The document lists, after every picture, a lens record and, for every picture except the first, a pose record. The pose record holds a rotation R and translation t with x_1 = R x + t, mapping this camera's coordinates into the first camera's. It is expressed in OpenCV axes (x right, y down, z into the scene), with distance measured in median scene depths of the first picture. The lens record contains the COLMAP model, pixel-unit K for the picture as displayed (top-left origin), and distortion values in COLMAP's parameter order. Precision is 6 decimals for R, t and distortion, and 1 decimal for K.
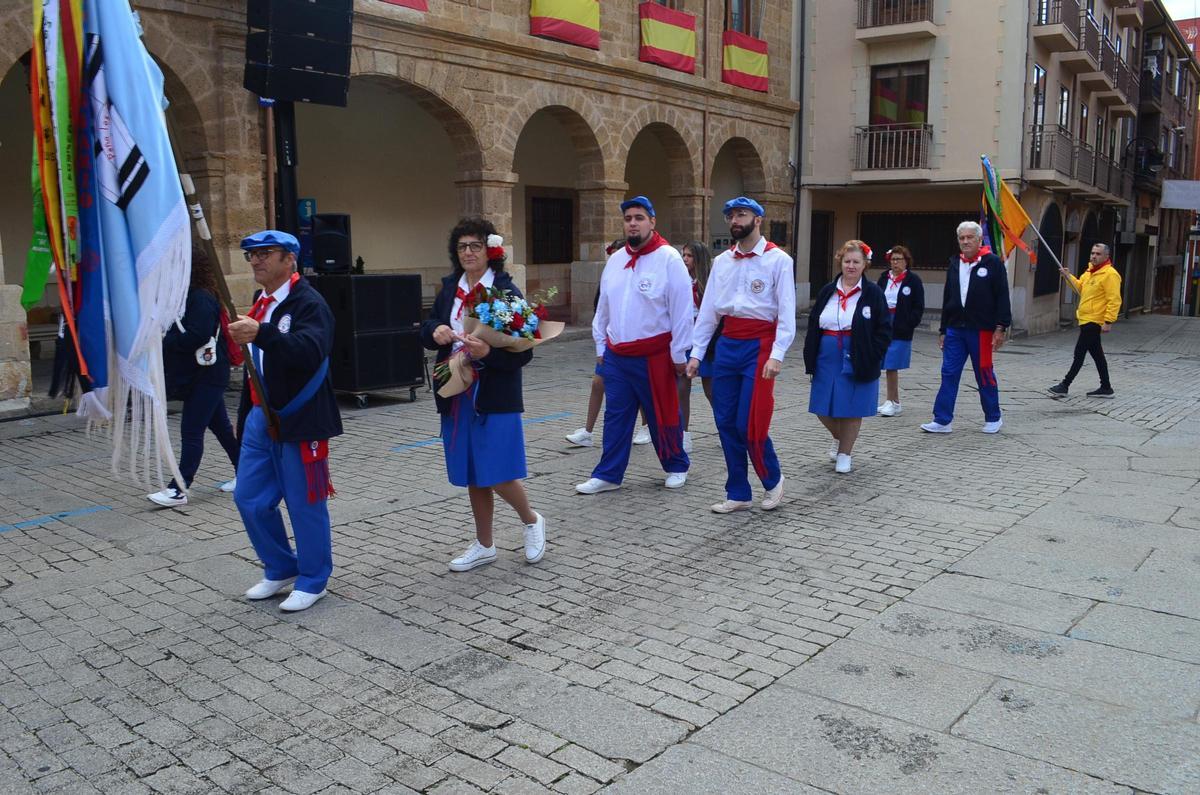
lens RADIAL K [[926.1, 0, 600.3], [0, 926.1, 402.7], [0, 0, 1]] dist [-0.082290, 0.005250]
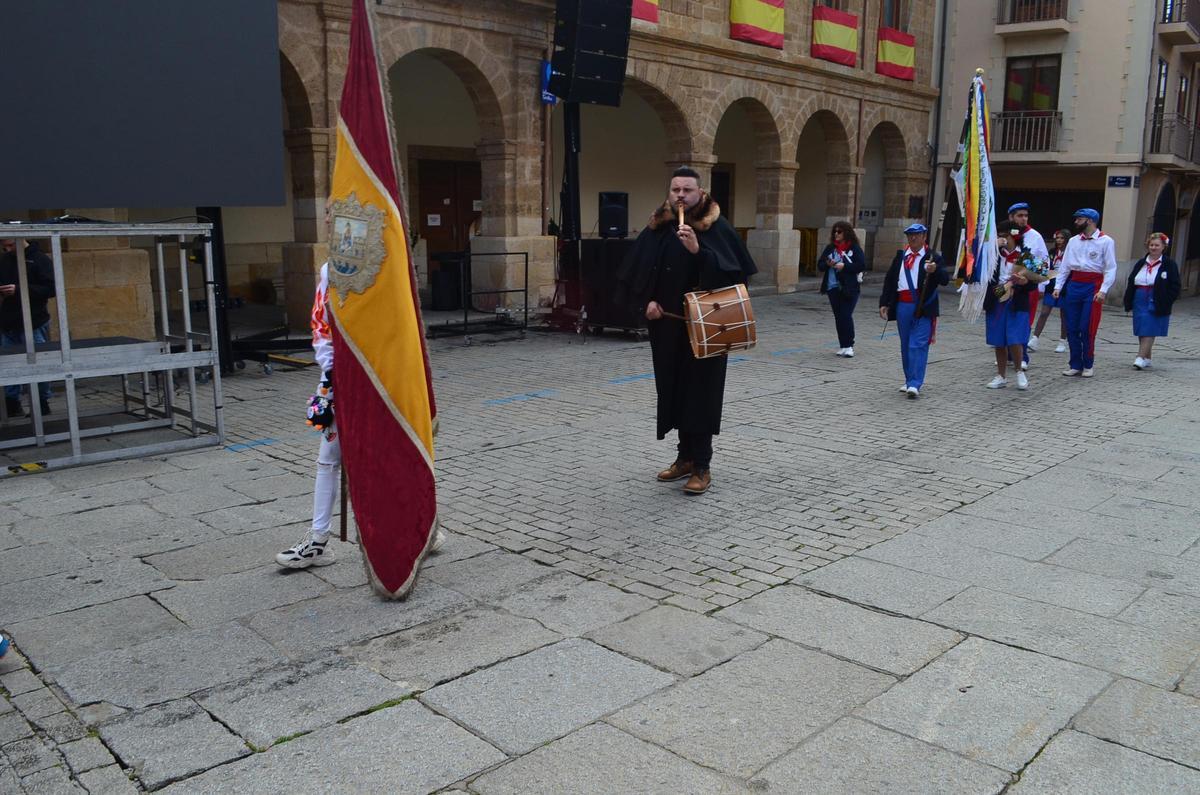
lens RADIAL K [[926.1, 0, 599.3], [0, 926.1, 395.8], [0, 0, 1]] dist [-0.082290, 0.005250]
pose [[0.996114, 0.029399, -0.083023, -0.119826], [-0.026709, 0.999088, 0.033320, 0.024176], [0.083927, -0.030973, 0.995990, -0.189114]]
